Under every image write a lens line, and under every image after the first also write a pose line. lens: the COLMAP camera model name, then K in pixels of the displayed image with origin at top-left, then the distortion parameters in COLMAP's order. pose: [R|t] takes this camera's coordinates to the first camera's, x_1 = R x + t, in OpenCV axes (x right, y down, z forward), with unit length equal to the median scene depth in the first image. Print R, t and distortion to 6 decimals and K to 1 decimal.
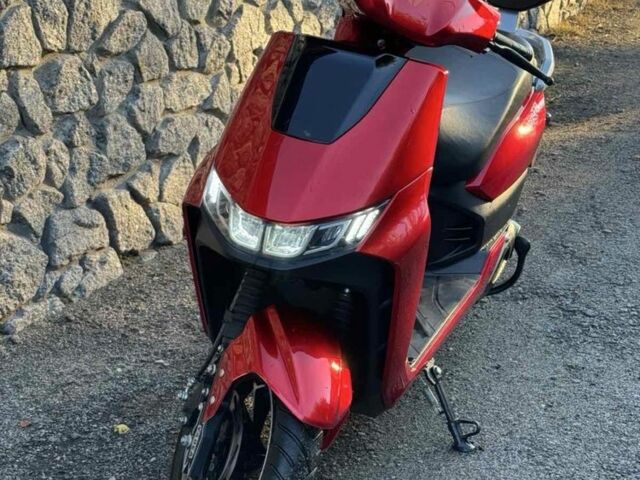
lens RADIAL K [[1210.5, 0, 320.0], [0, 1210.5, 240.0], [0, 0, 1]] dist [0.151313, -0.039734]
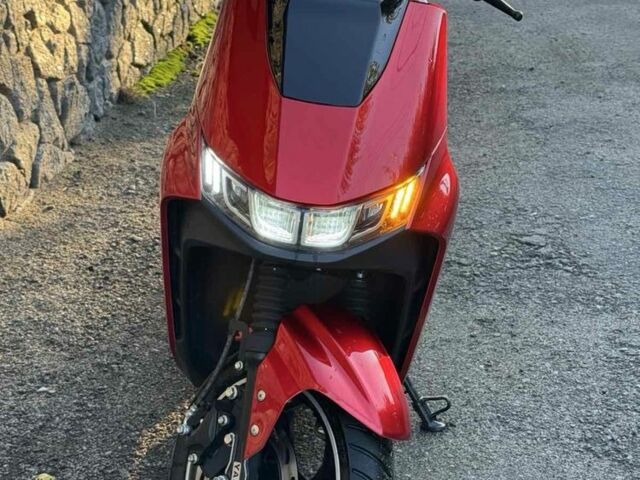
lens RADIAL K [[1210.5, 0, 320.0], [0, 1210.5, 240.0], [0, 0, 1]] dist [0.151313, -0.039734]
pose [[0.941640, -0.130504, 0.310294, -0.229179], [0.119705, 0.991357, 0.053683, -0.028190], [-0.314618, -0.013406, 0.949124, 0.162139]]
